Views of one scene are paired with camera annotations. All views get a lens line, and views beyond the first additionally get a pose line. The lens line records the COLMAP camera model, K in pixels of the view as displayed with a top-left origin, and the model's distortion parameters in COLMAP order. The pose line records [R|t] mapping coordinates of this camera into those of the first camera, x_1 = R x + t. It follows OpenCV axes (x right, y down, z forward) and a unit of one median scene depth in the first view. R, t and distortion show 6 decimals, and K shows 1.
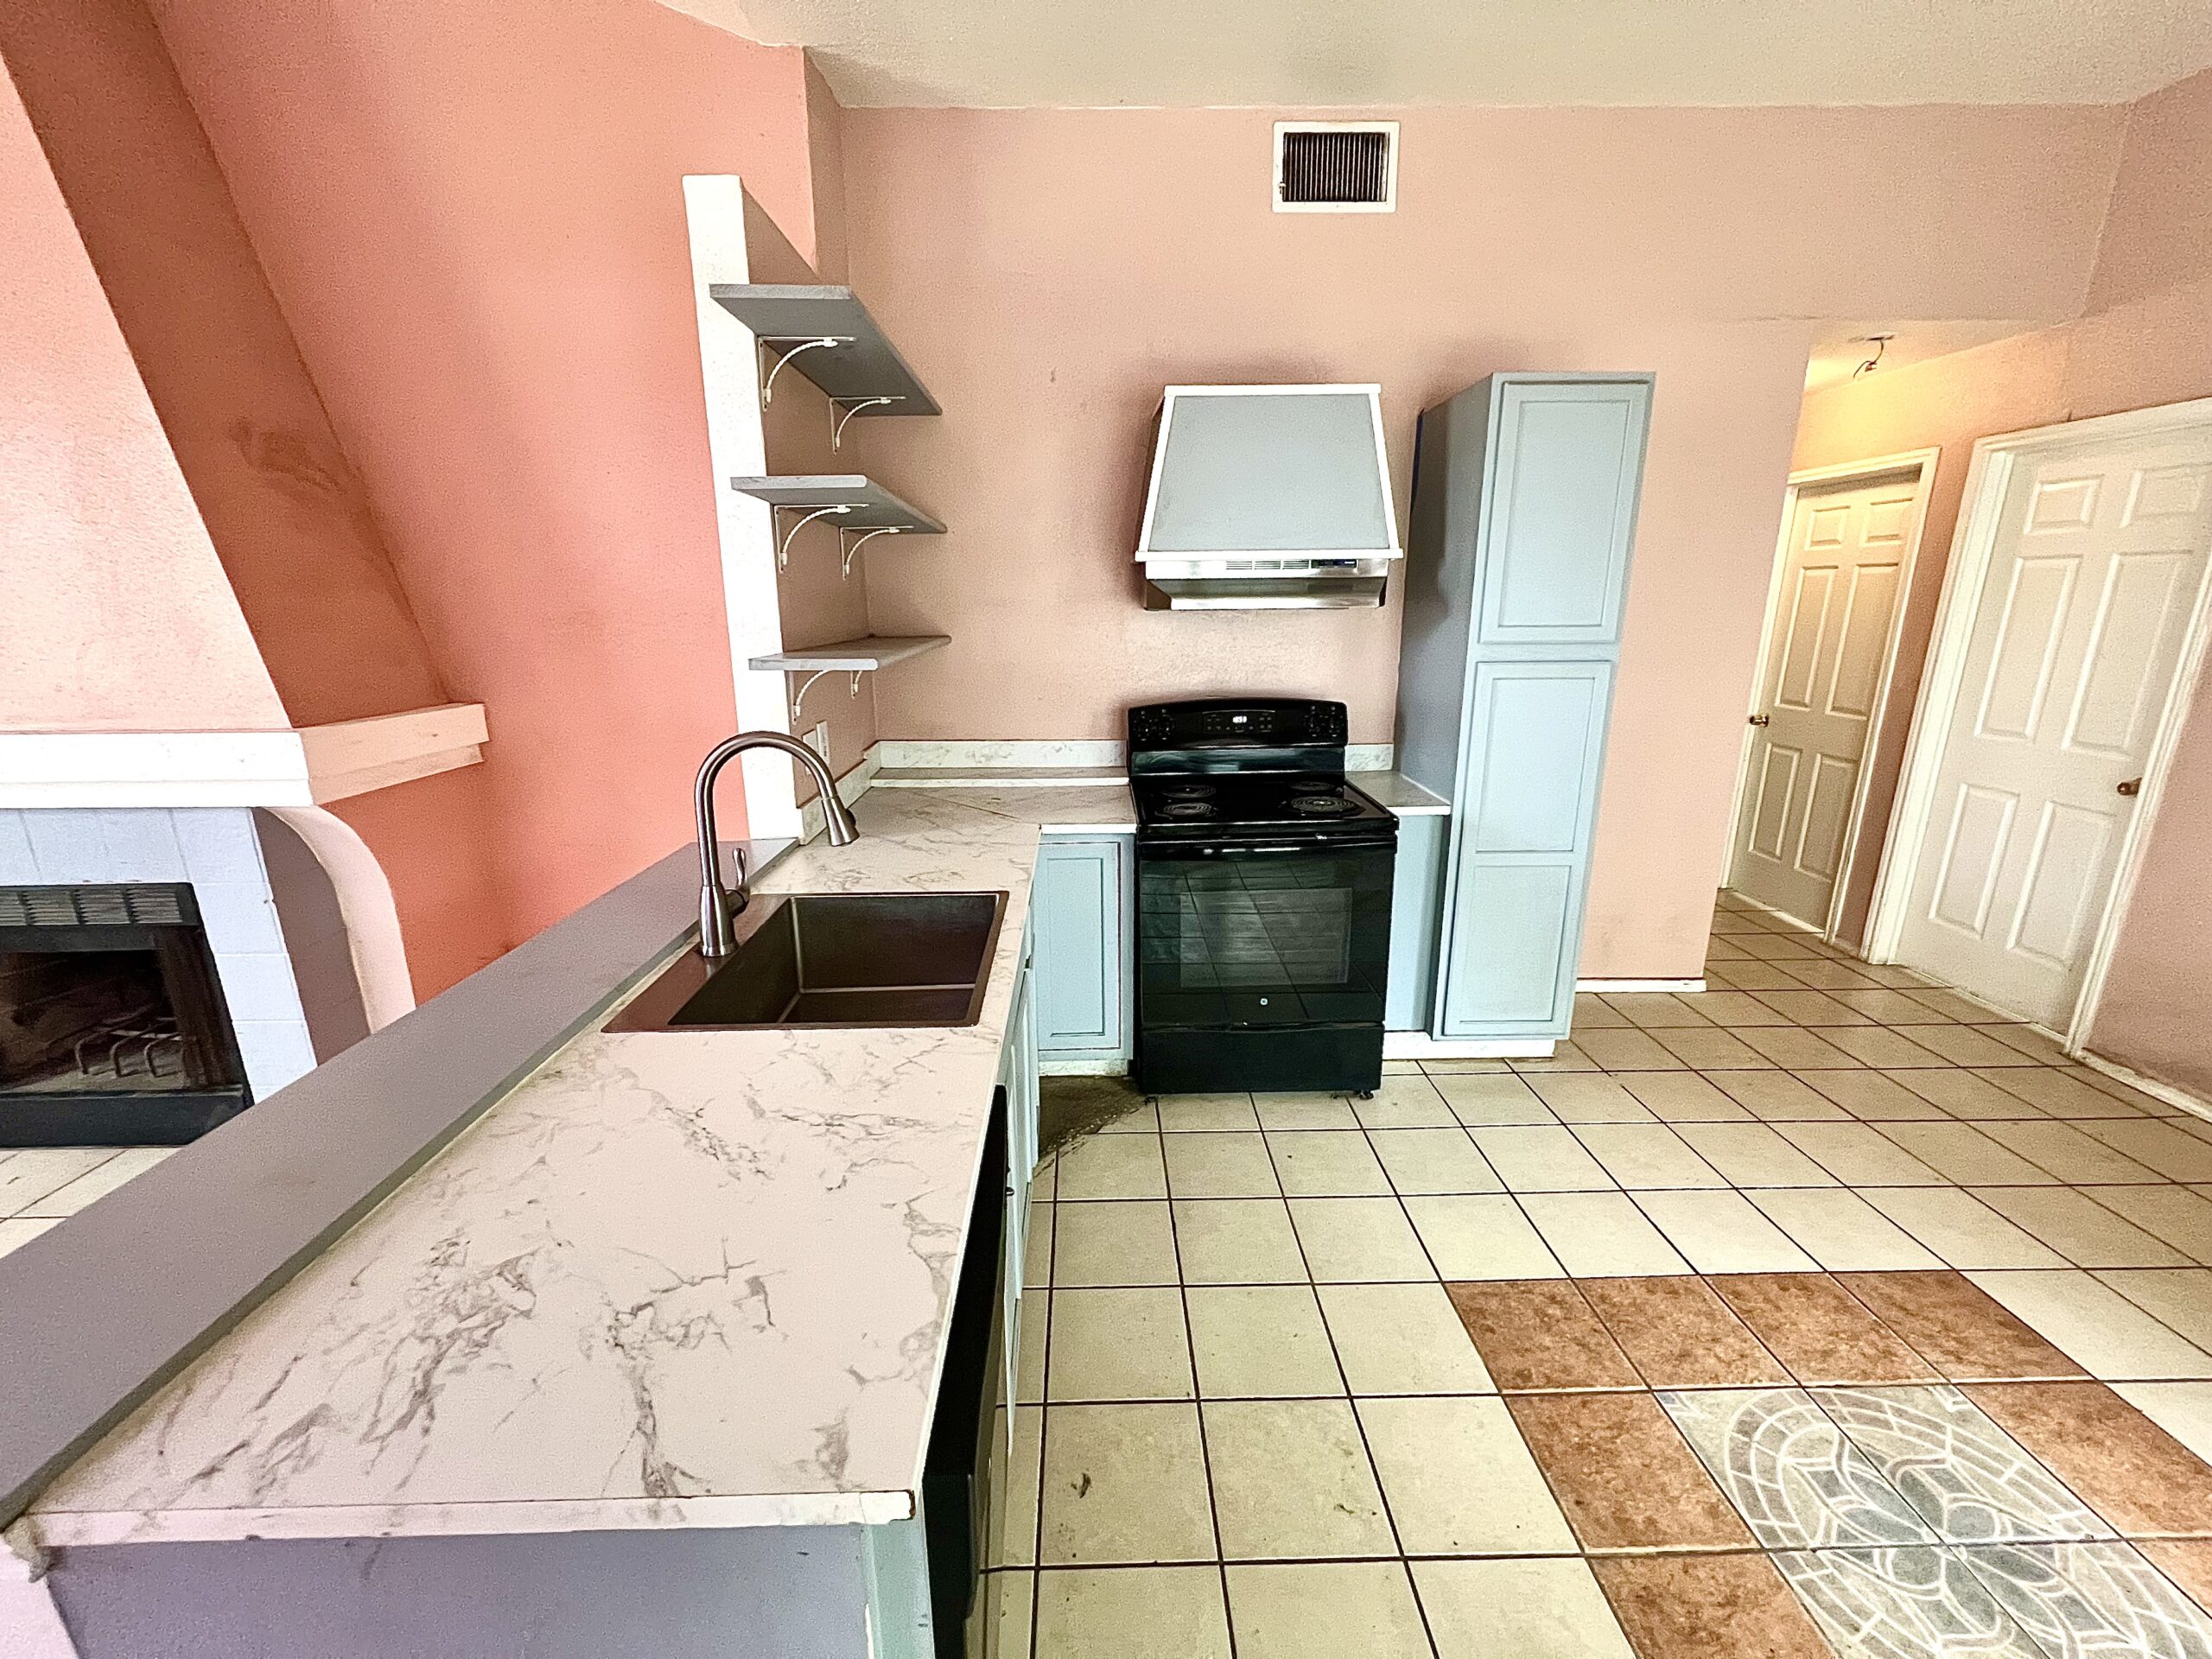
lens RADIAL K [[879.9, 0, 1096.5], [0, 879.9, 829.9], [0, 0, 1]] dist [-0.005858, 0.000617]
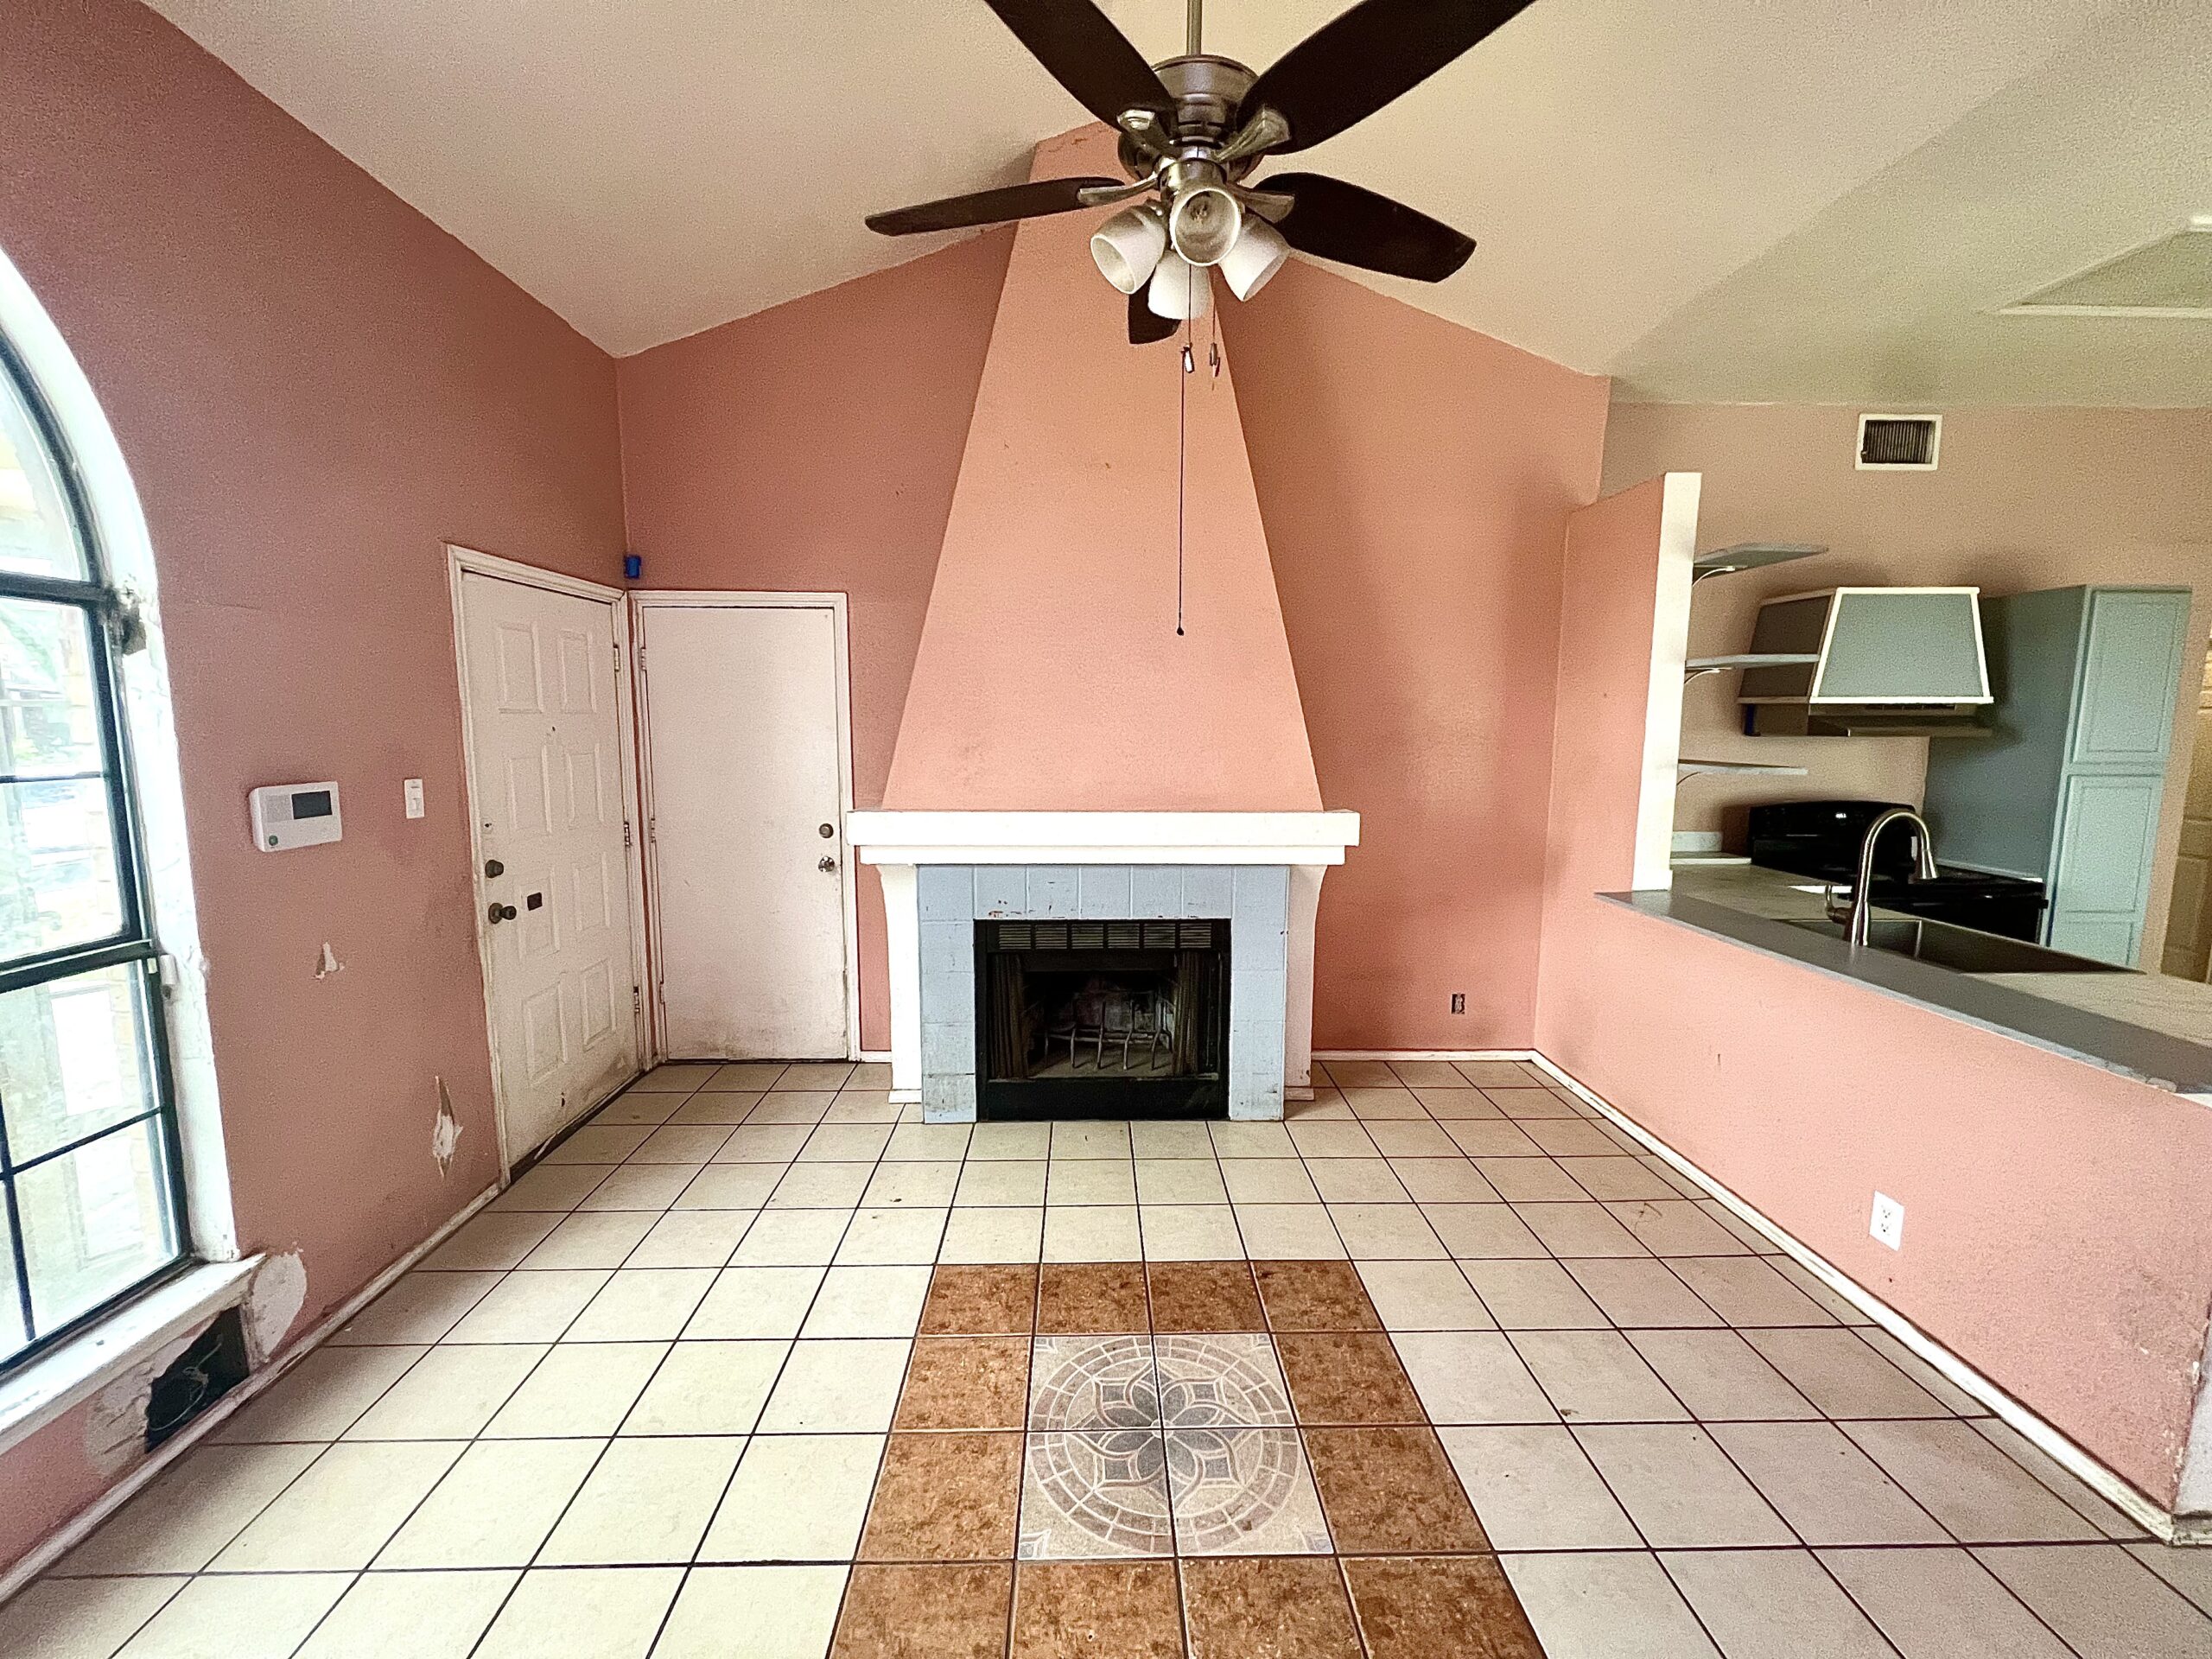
lens RADIAL K [[879.9, 0, 1106.9], [0, 879.9, 826.7], [0, 0, 1]] dist [-0.005858, 0.000617]
pose [[0.999904, 0.011205, 0.008210, -1.153261], [-0.010063, 0.991726, -0.127976, 0.089554], [-0.009576, 0.127881, 0.991743, -0.388190]]
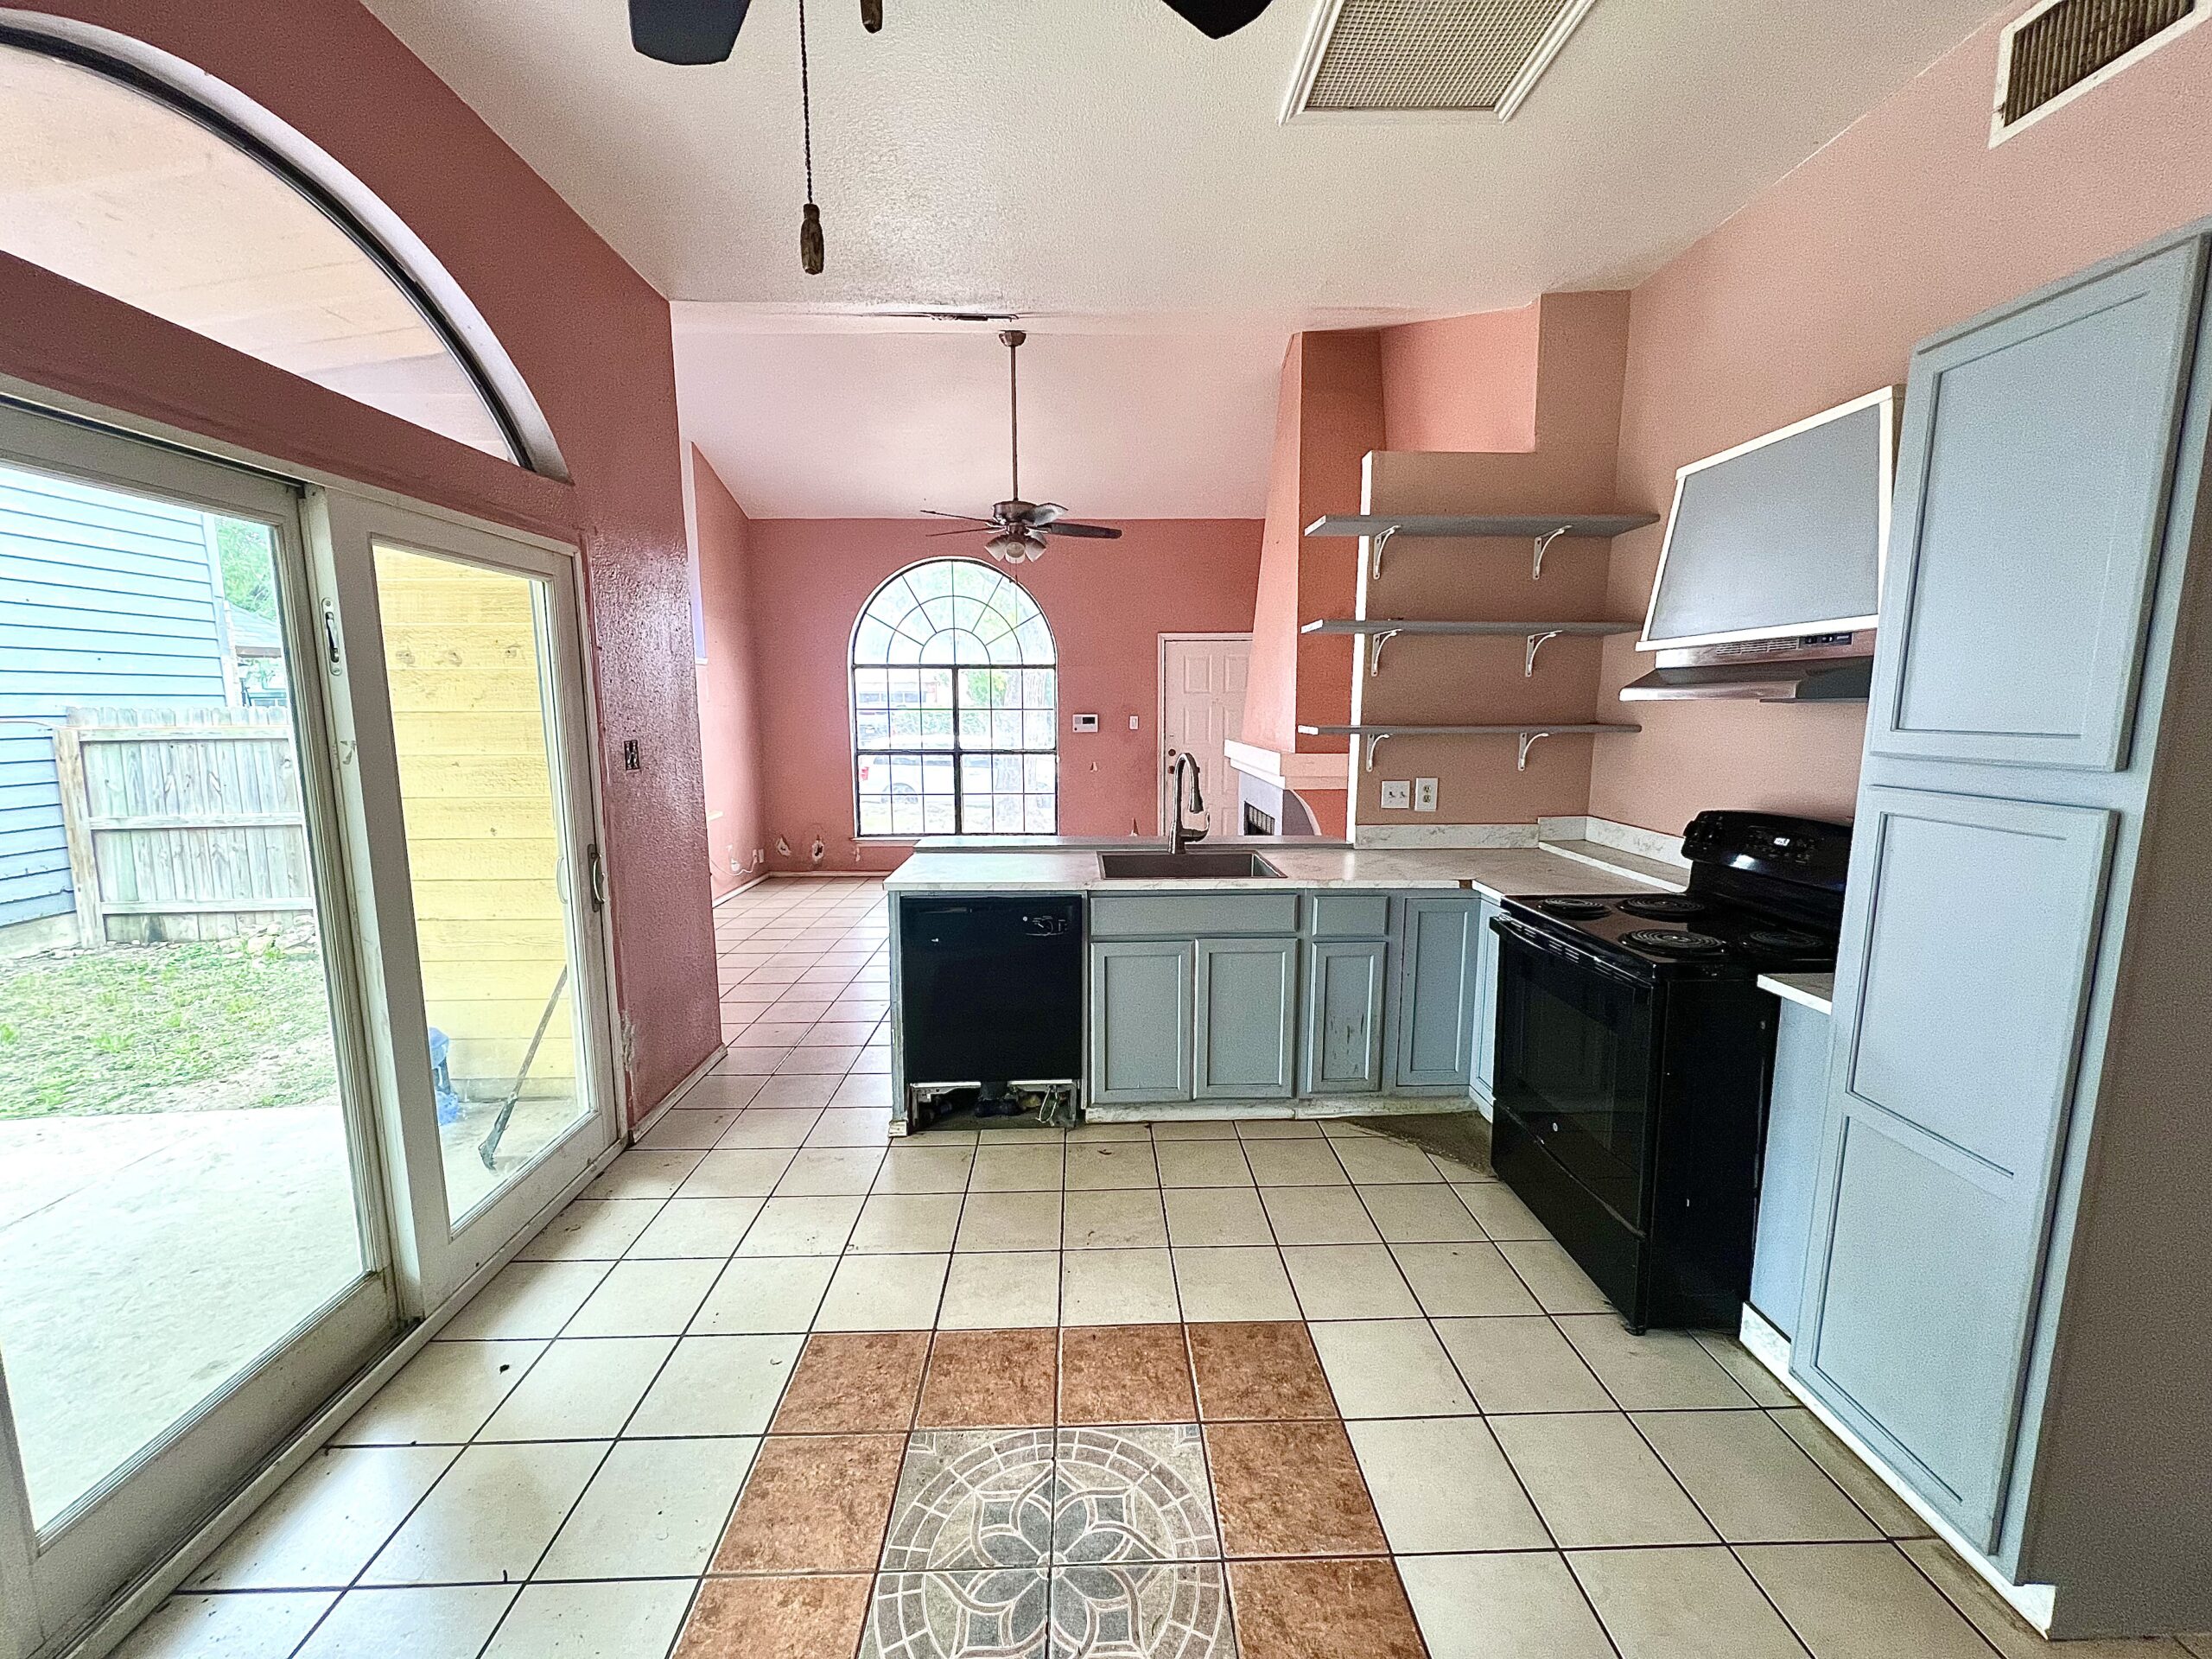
lens RADIAL K [[879.9, 0, 1101.1], [0, 879.9, 826.5], [0, 0, 1]] dist [-0.005858, 0.000617]
pose [[0.009776, 0.143663, -0.989578, 1.069874], [-0.242815, 0.960347, 0.137021, -0.114897], [0.970023, 0.238945, 0.044272, 0.449793]]
